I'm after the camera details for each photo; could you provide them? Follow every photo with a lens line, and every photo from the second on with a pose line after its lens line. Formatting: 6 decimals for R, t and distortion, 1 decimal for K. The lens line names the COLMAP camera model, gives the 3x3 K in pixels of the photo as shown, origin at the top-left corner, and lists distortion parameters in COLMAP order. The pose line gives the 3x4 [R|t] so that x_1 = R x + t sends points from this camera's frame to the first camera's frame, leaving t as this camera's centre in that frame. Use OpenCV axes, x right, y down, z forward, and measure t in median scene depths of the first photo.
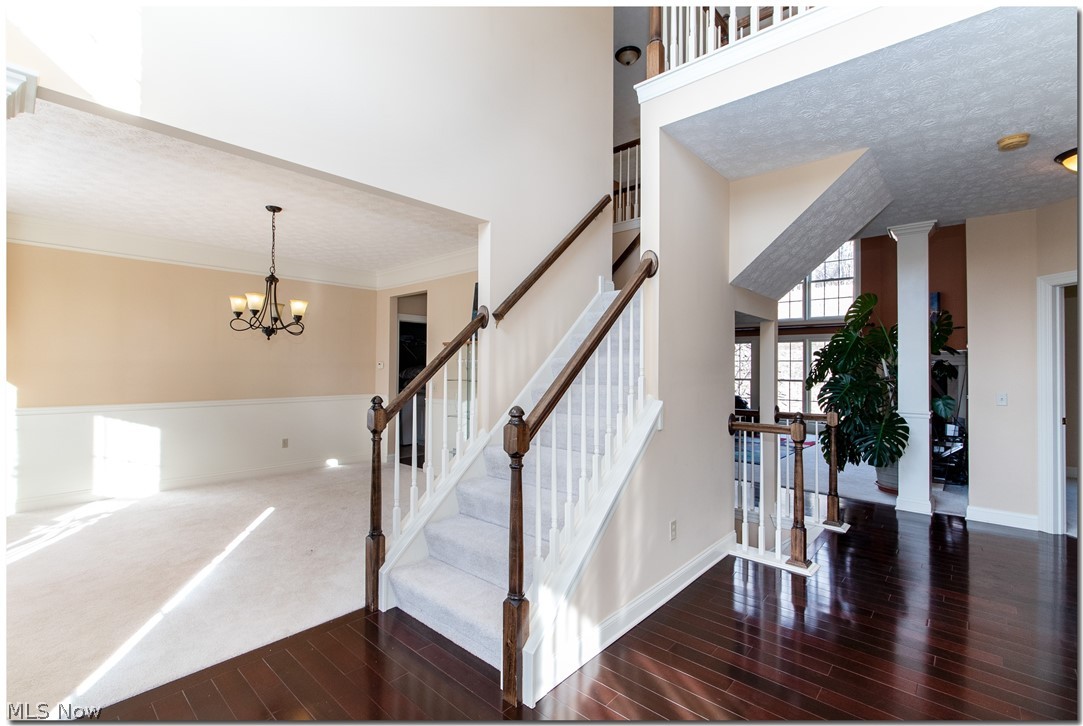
lens RADIAL K [[480.3, 0, 538.9], [0, 480.3, 366.9], [0, 0, 1]] dist [-0.000993, -0.000498]
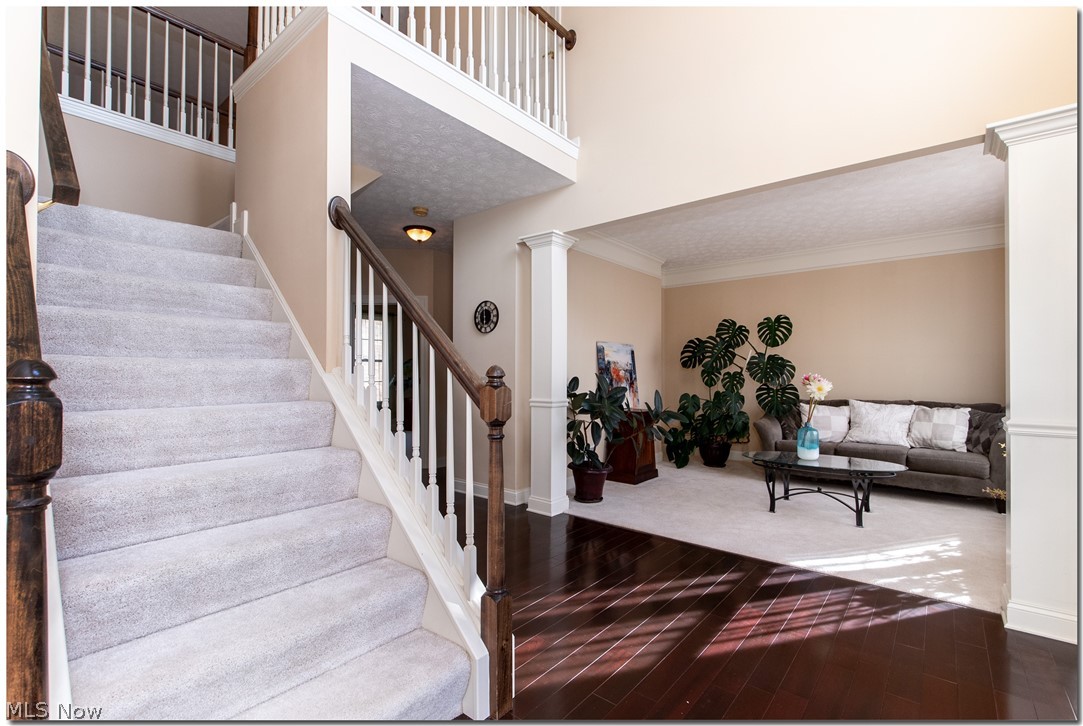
lens RADIAL K [[480.3, 0, 538.9], [0, 480.3, 366.9], [0, 0, 1]] dist [-0.000993, -0.000498]
pose [[-0.027722, 0.008051, 0.999583, -0.688963], [-0.010839, 0.999906, -0.008354, 0.066264], [-0.999557, -0.011066, -0.027632, 0.725155]]
